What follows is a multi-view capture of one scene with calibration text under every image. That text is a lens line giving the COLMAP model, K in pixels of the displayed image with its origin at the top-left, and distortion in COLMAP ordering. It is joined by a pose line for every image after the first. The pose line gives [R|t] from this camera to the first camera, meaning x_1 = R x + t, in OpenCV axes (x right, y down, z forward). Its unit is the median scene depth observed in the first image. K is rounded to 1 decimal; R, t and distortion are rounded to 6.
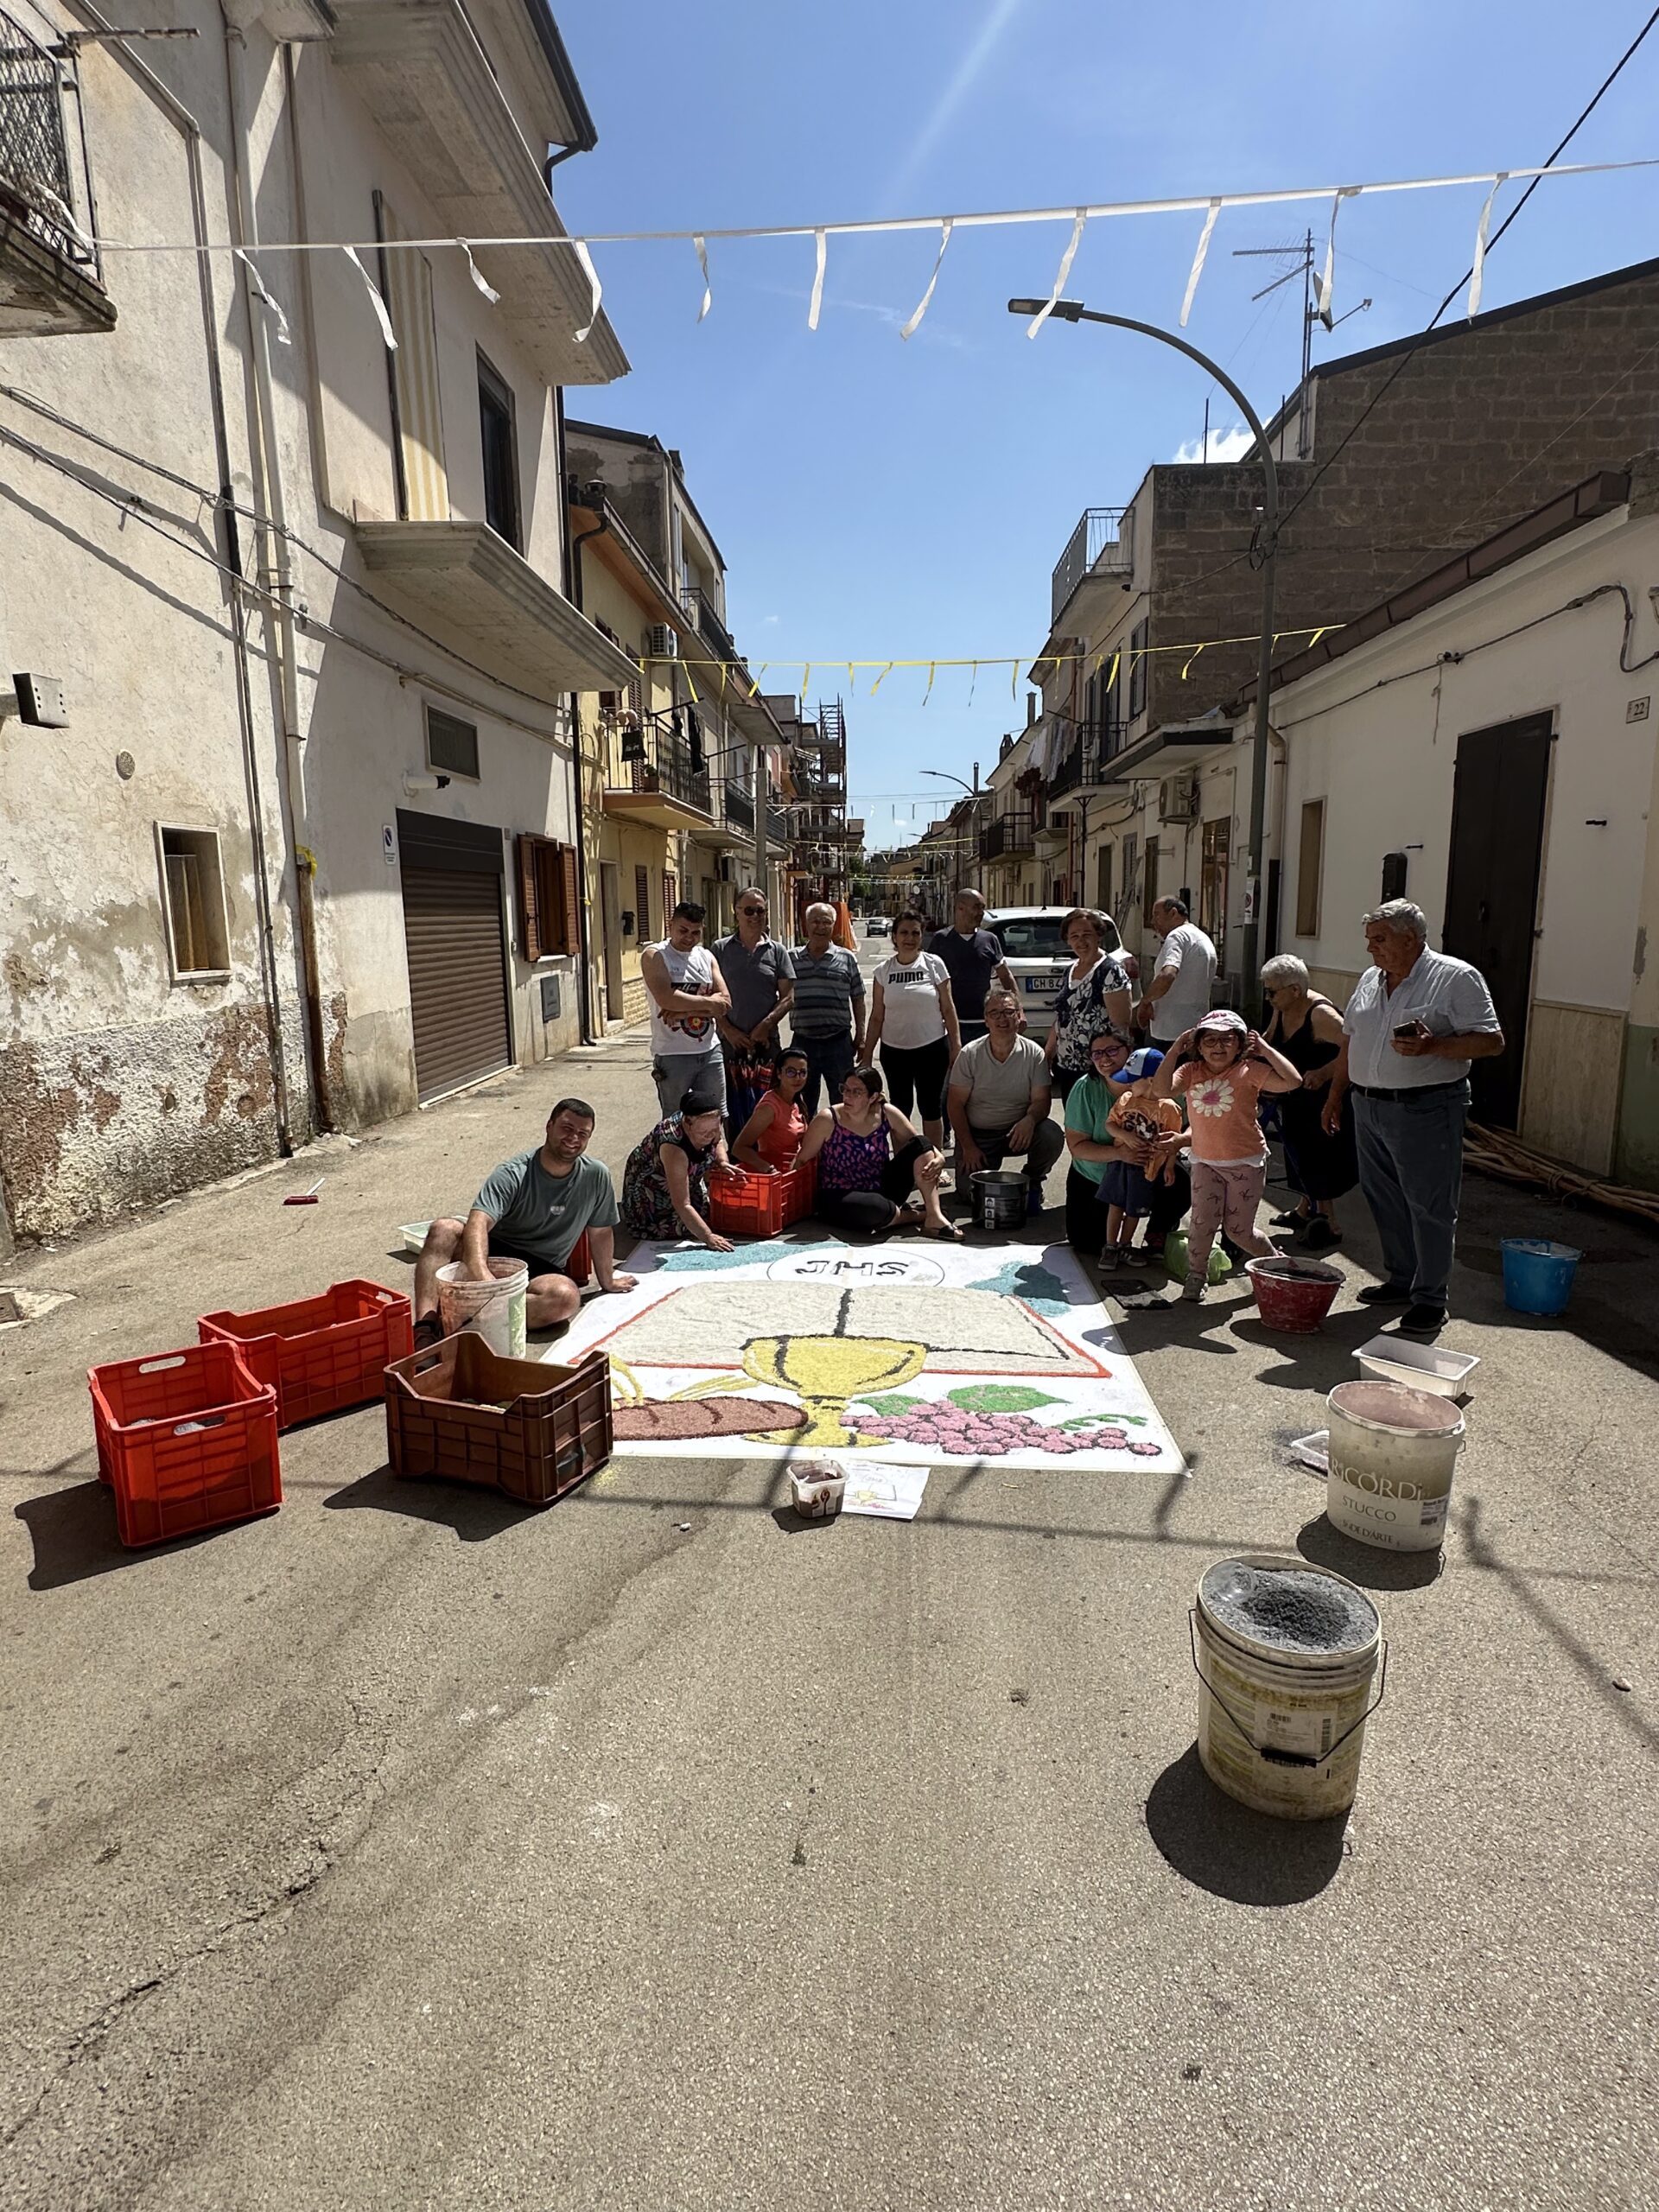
lens RADIAL K [[1151.8, 0, 829.5], [0, 1151.8, 1106.0], [0, 0, 1]] dist [-0.002477, -0.000213]
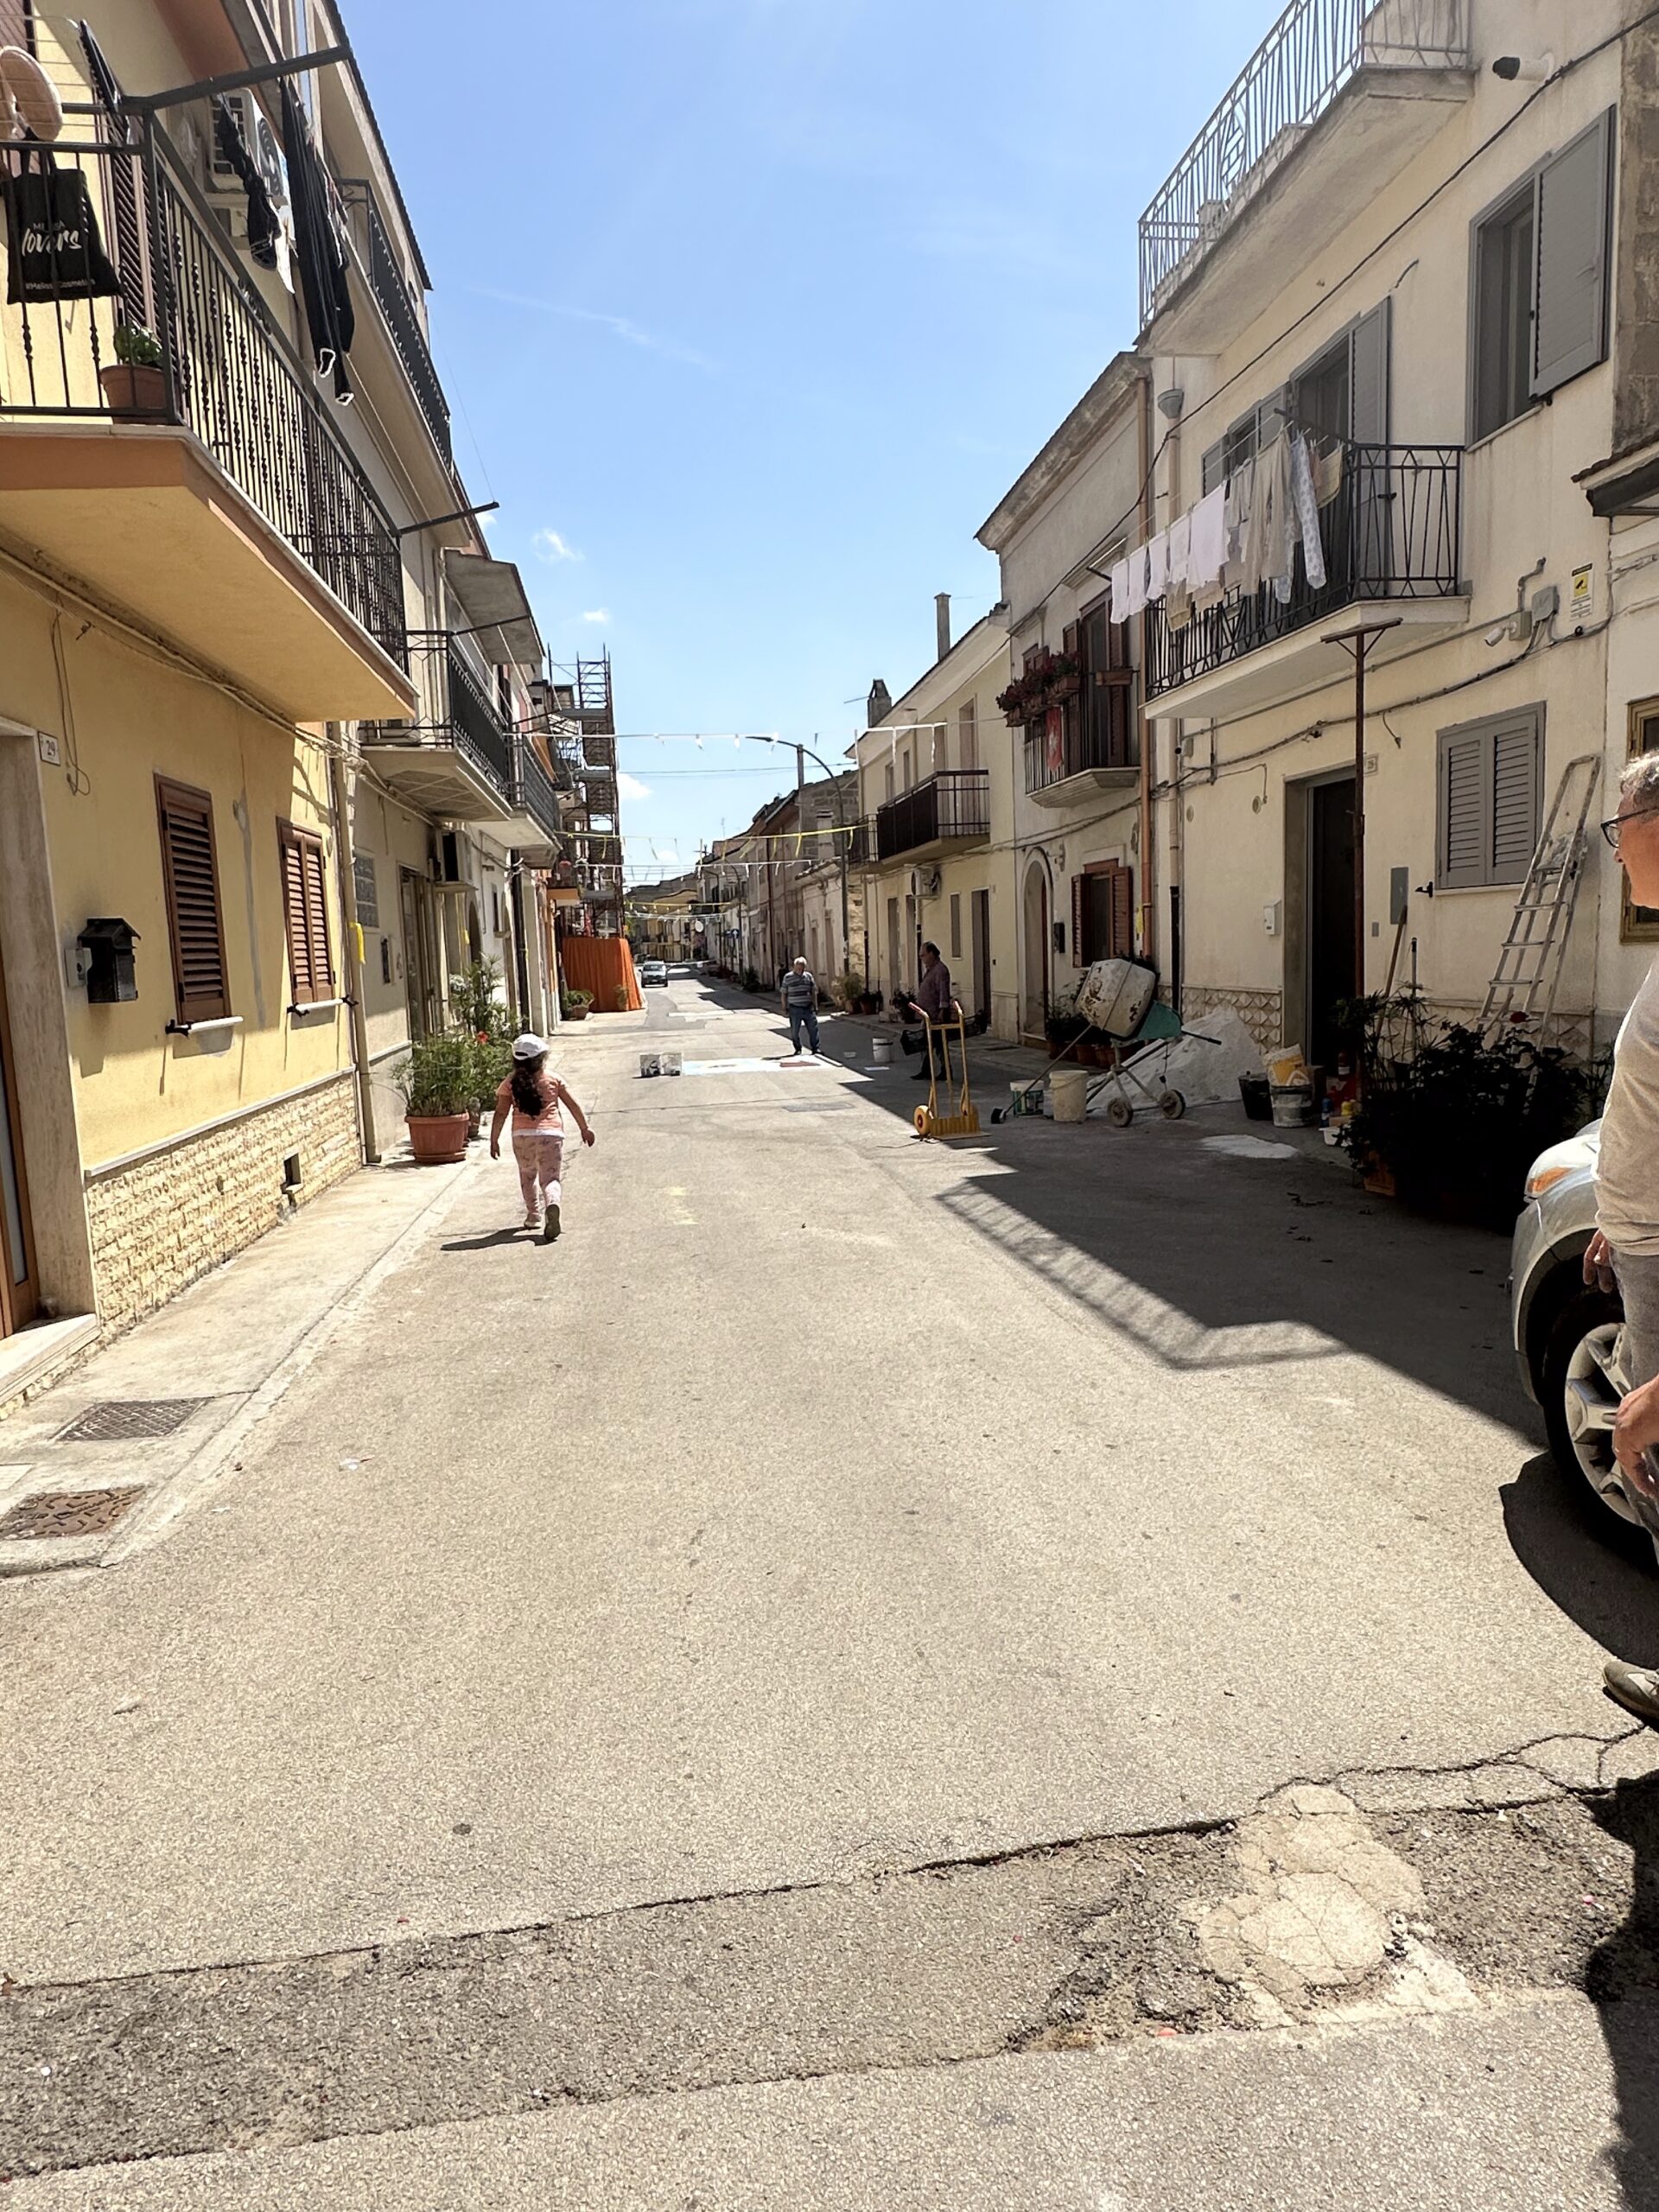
lens RADIAL K [[1316.0, 0, 830.6], [0, 1316.0, 1111.0], [0, 0, 1]] dist [-0.002026, -0.000627]
pose [[0.981212, -0.044010, 0.187844, -0.144342], [0.053448, 0.997535, -0.045475, -0.219699], [-0.185380, 0.054660, 0.981146, 1.469285]]
